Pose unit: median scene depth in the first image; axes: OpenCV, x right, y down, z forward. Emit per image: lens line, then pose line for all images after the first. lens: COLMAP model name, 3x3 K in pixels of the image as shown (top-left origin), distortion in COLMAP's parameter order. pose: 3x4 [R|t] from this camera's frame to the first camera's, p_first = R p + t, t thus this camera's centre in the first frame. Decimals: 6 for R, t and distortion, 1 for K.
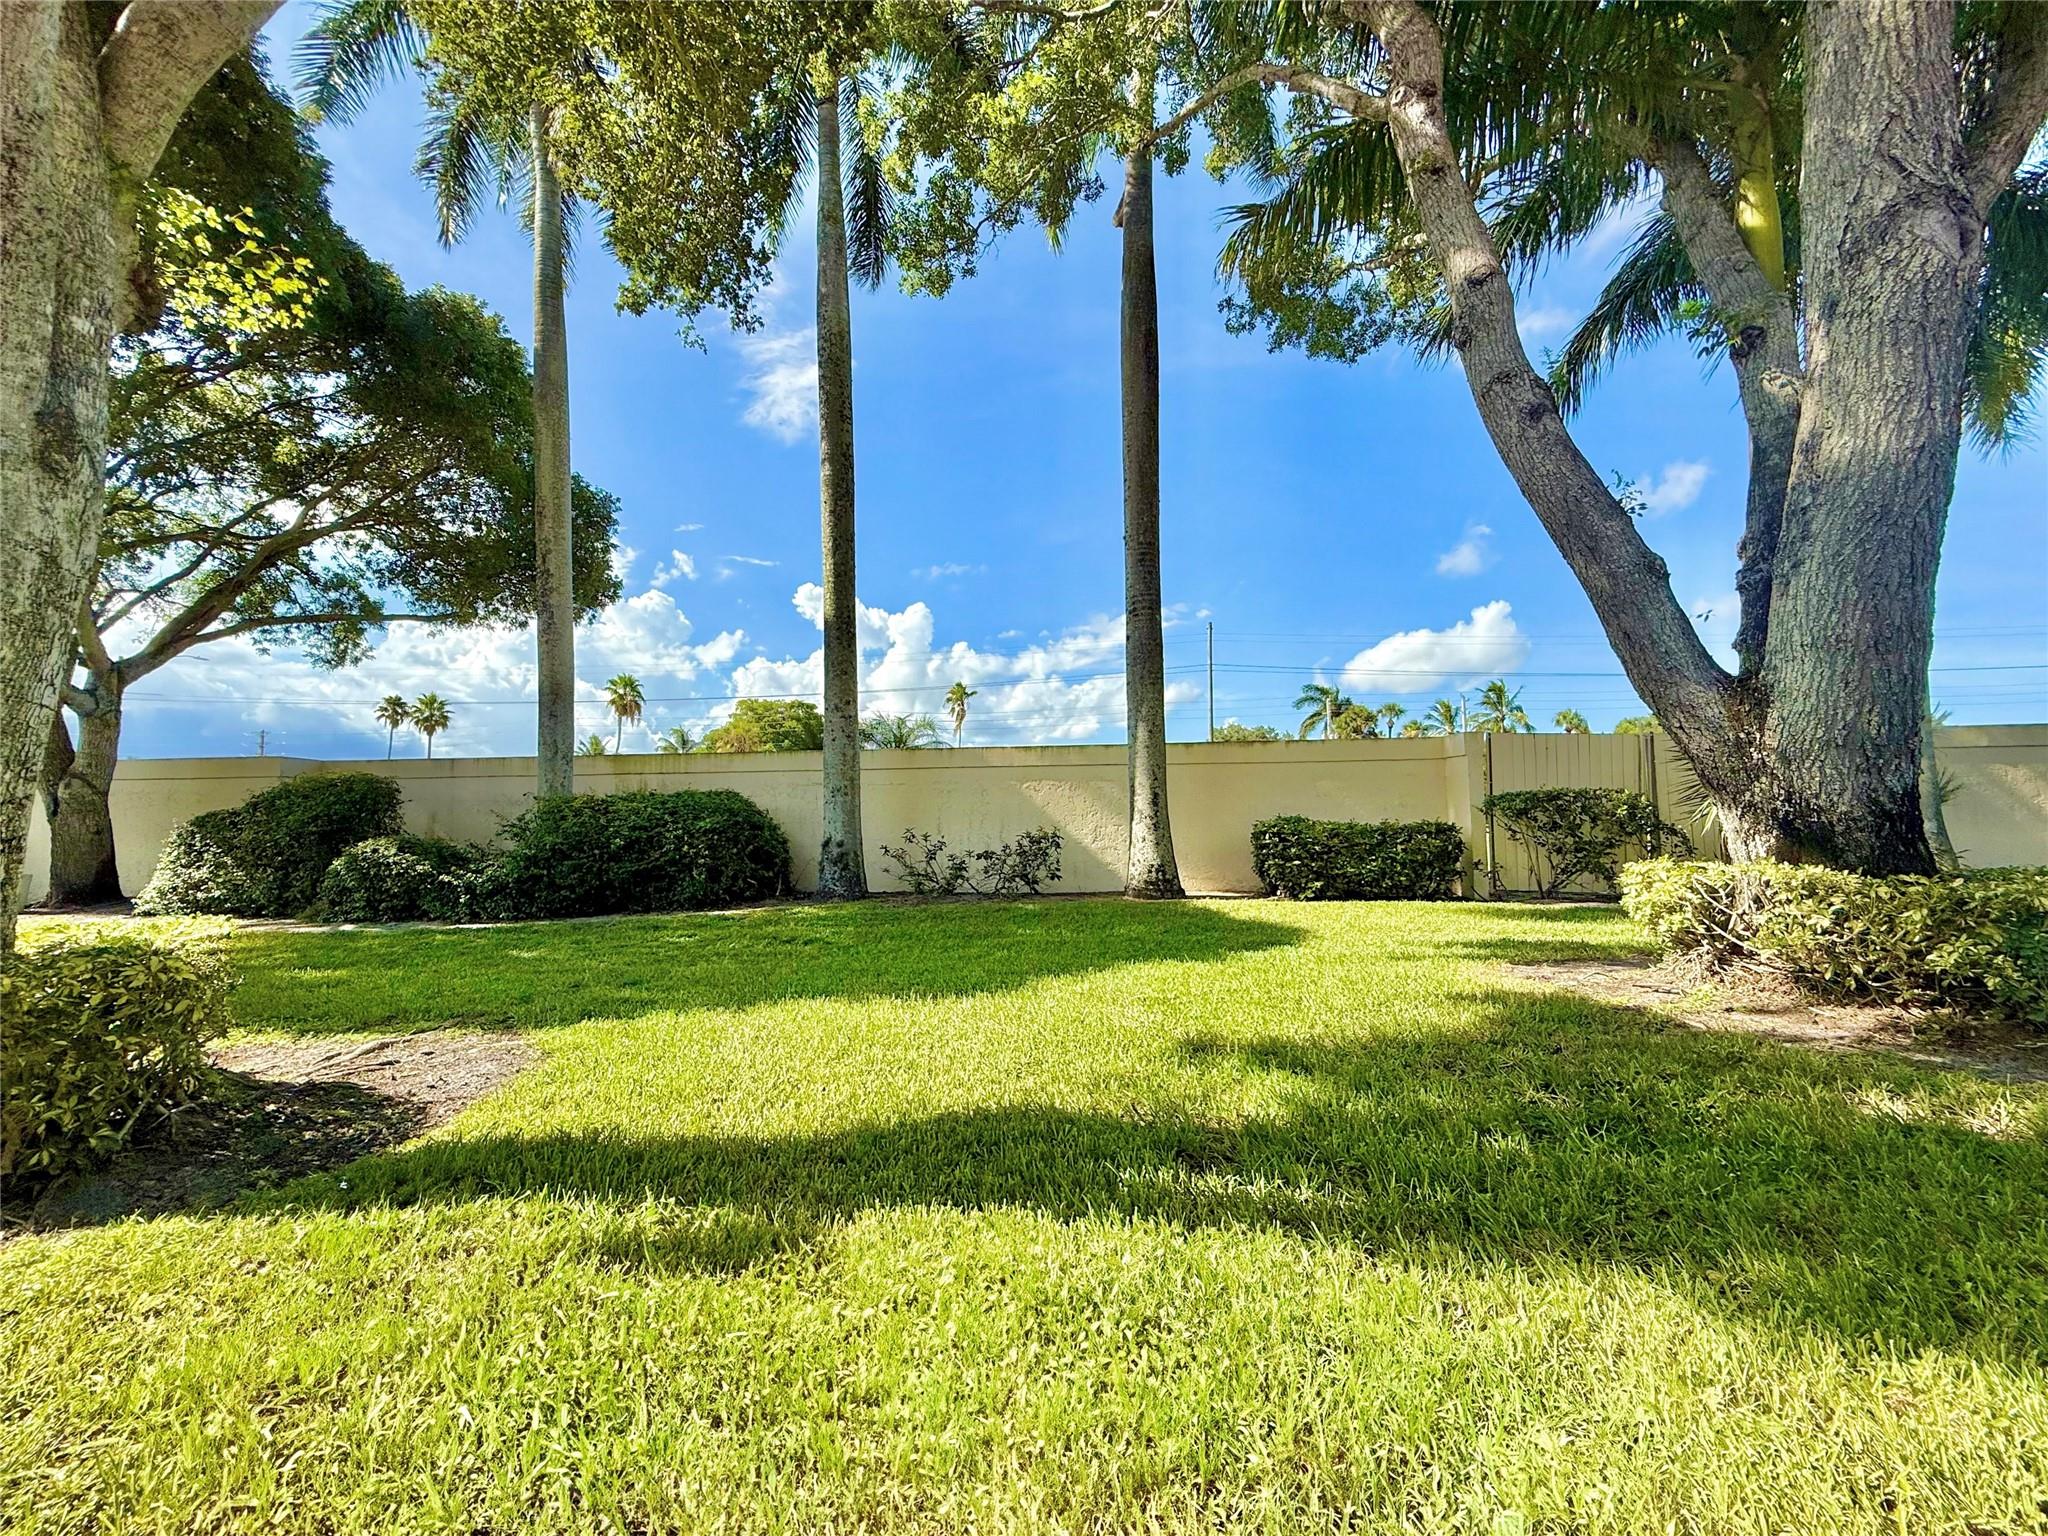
lens RADIAL K [[832.4, 0, 984.6], [0, 832.4, 772.3], [0, 0, 1]] dist [-0.001991, -0.000289]
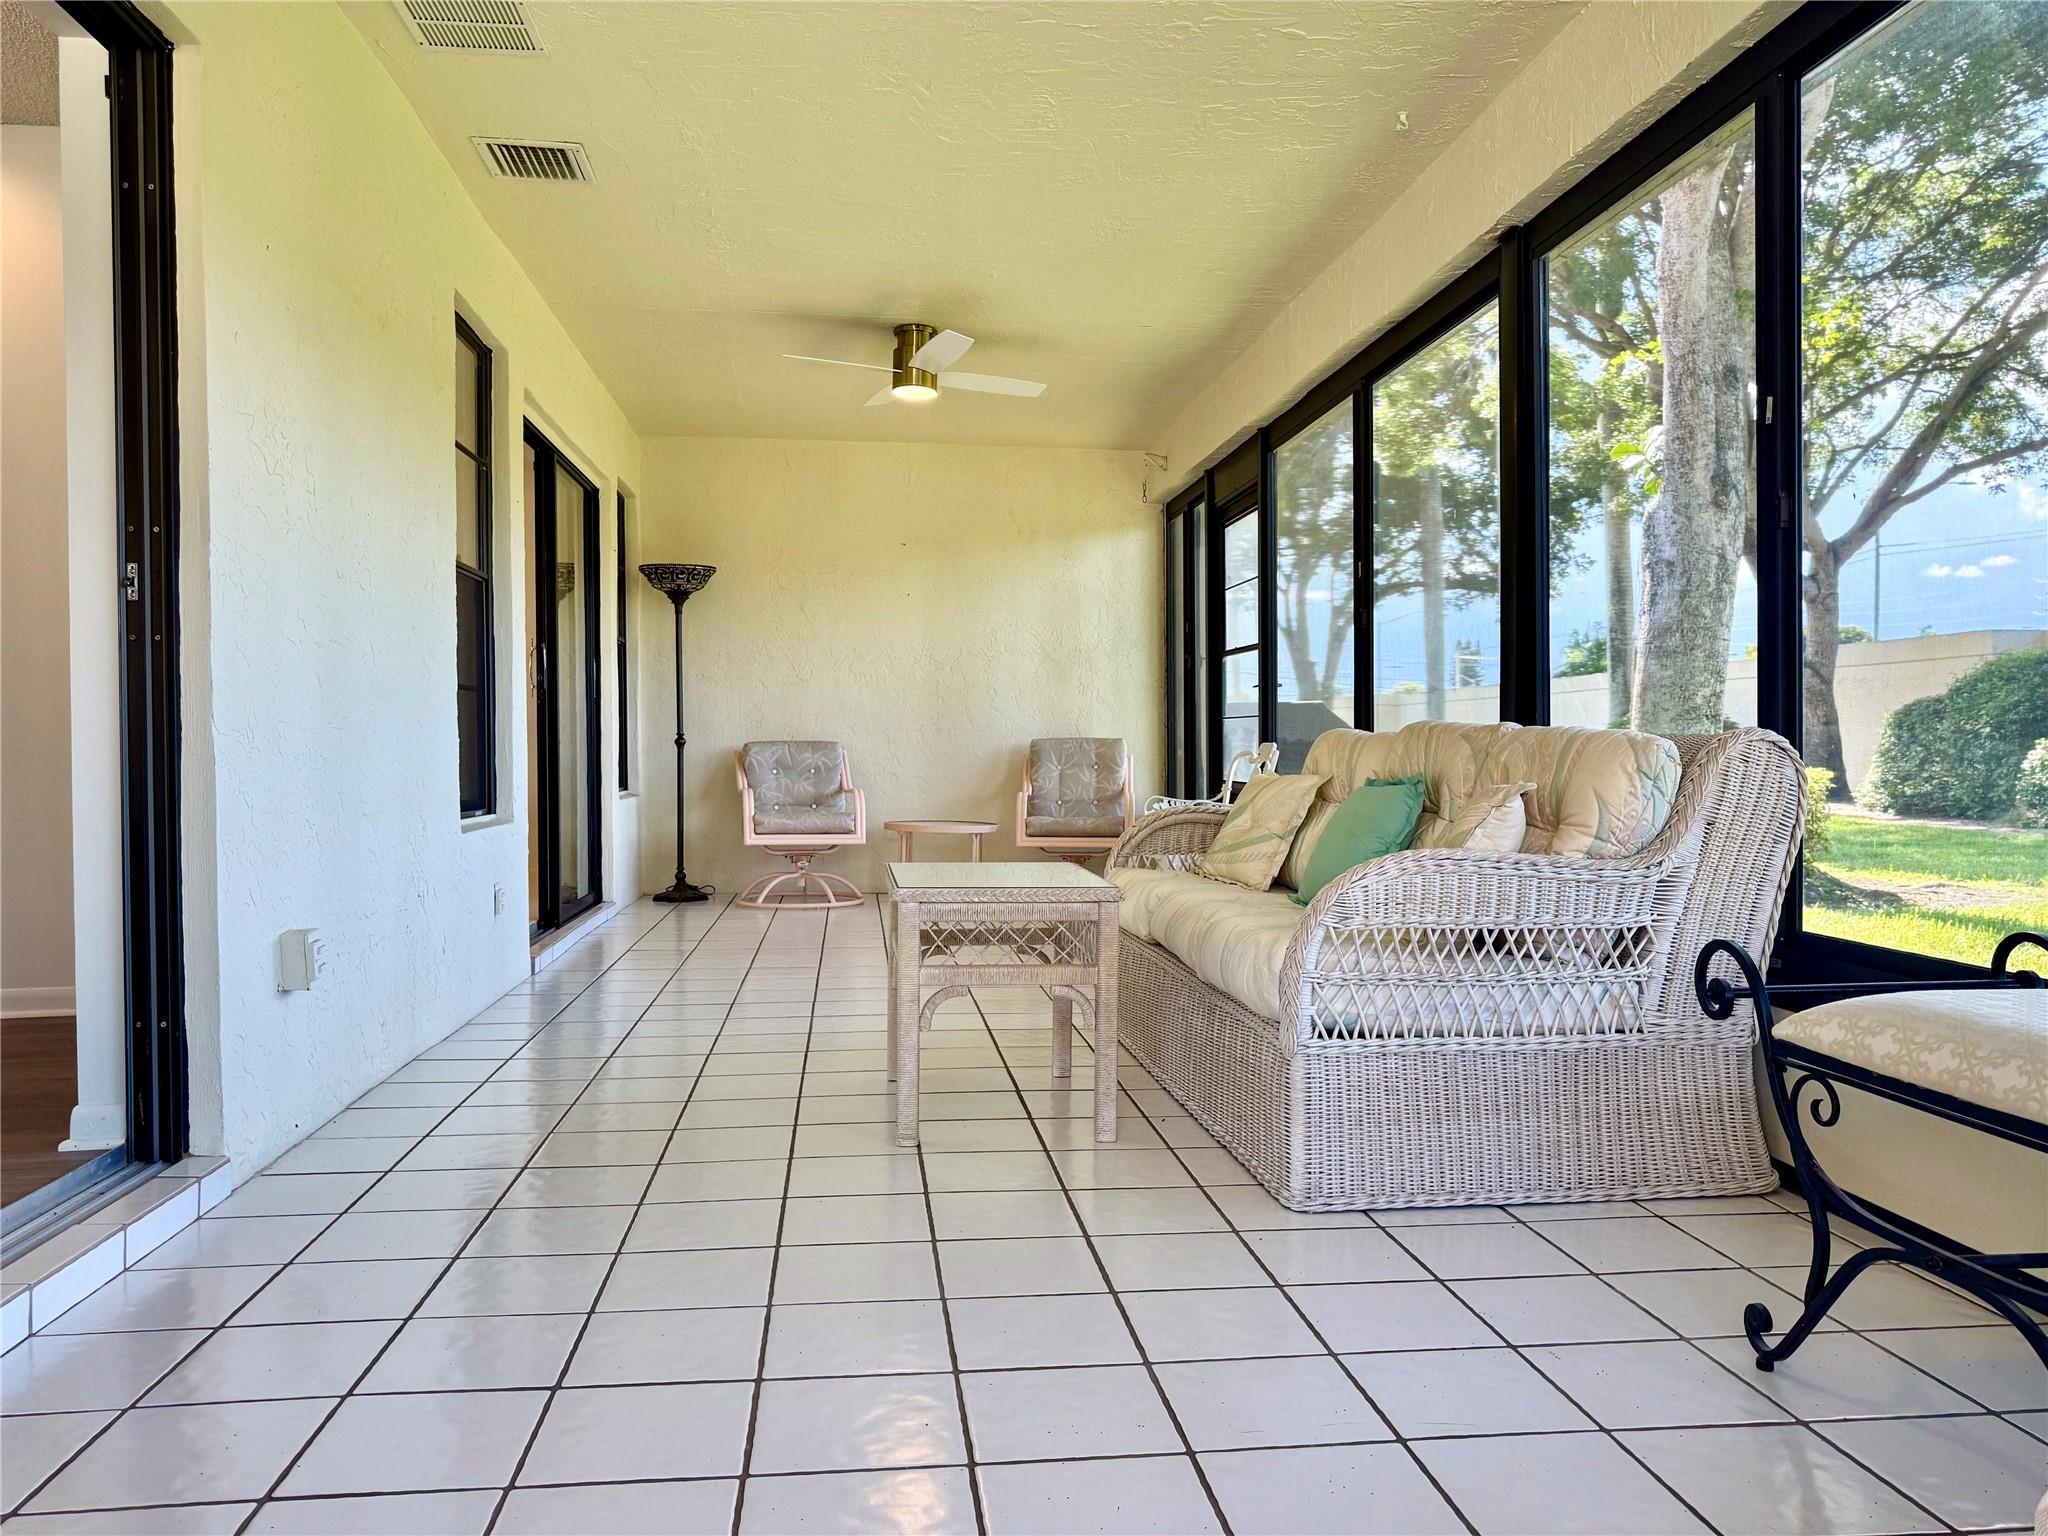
lens RADIAL K [[1445.0, 0, 1024.0], [0, 1445.0, 768.0], [0, 0, 1]] dist [-0.005453, -0.003851]
pose [[0.216500, 0.025221, -0.975957, 0.367451], [0.069409, 0.996739, 0.041155, -0.009095], [0.973812, -0.076651, 0.214043, -0.267942]]
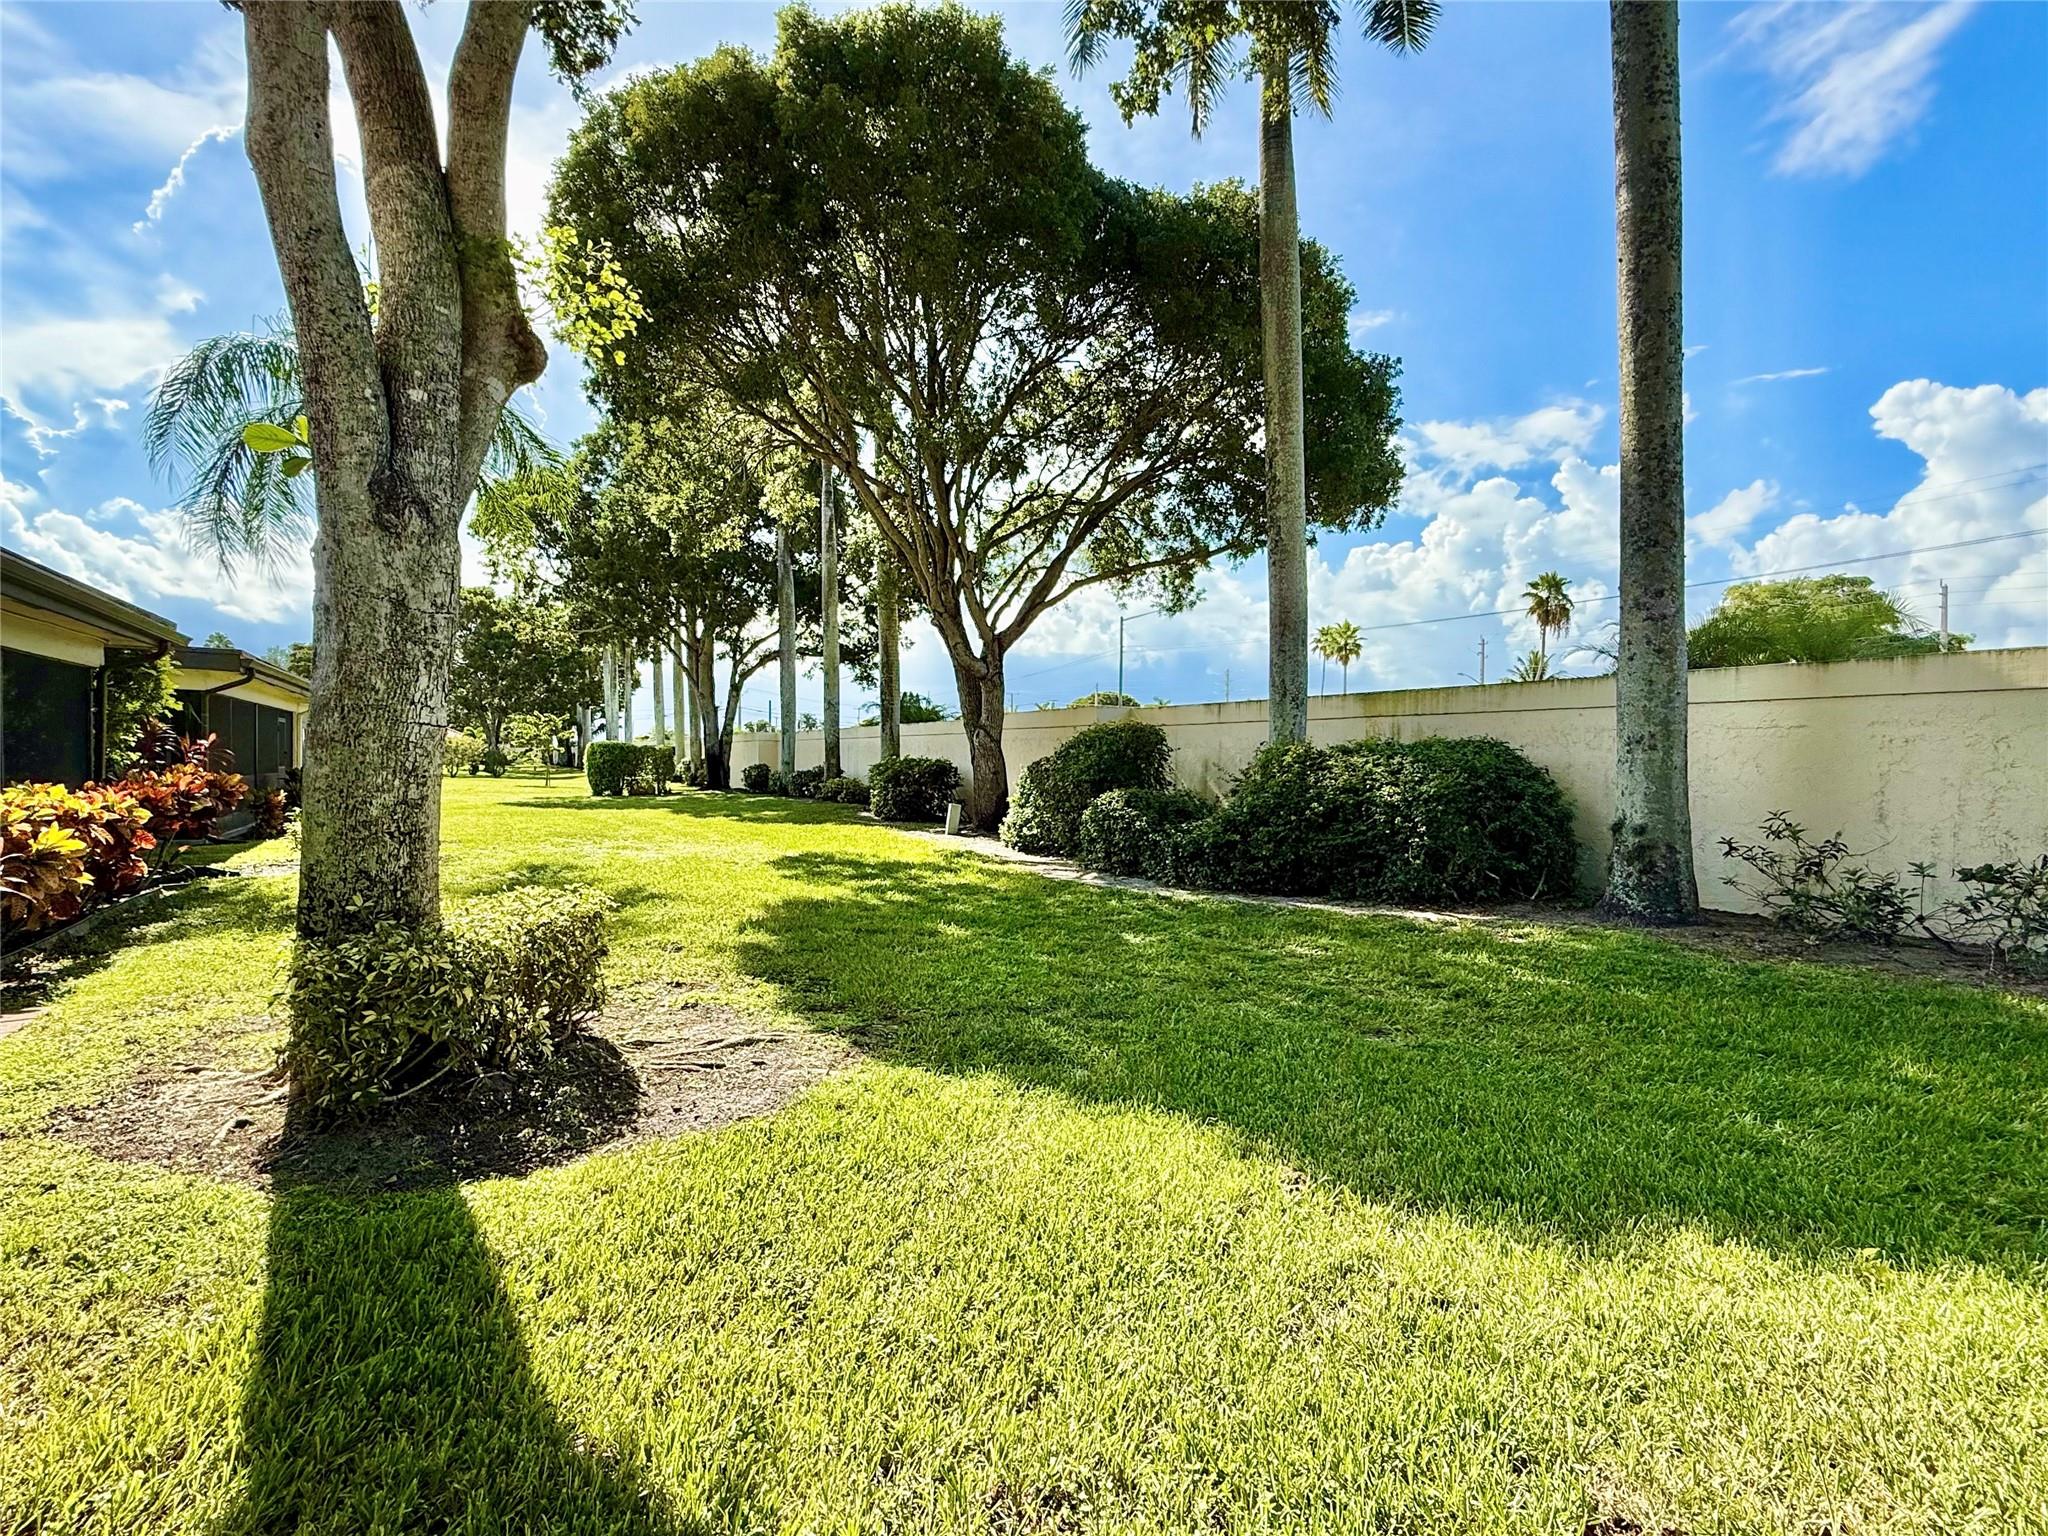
lens RADIAL K [[962.6, 0, 1024.0], [0, 962.6, 768.0], [0, 0, 1]] dist [0.010626, 0.000152]
pose [[0.578976, 0.023587, -0.815003, 0.130425], [0.038734, 0.997657, 0.056390, -0.014743], [0.814424, -0.064217, 0.576706, 0.216751]]
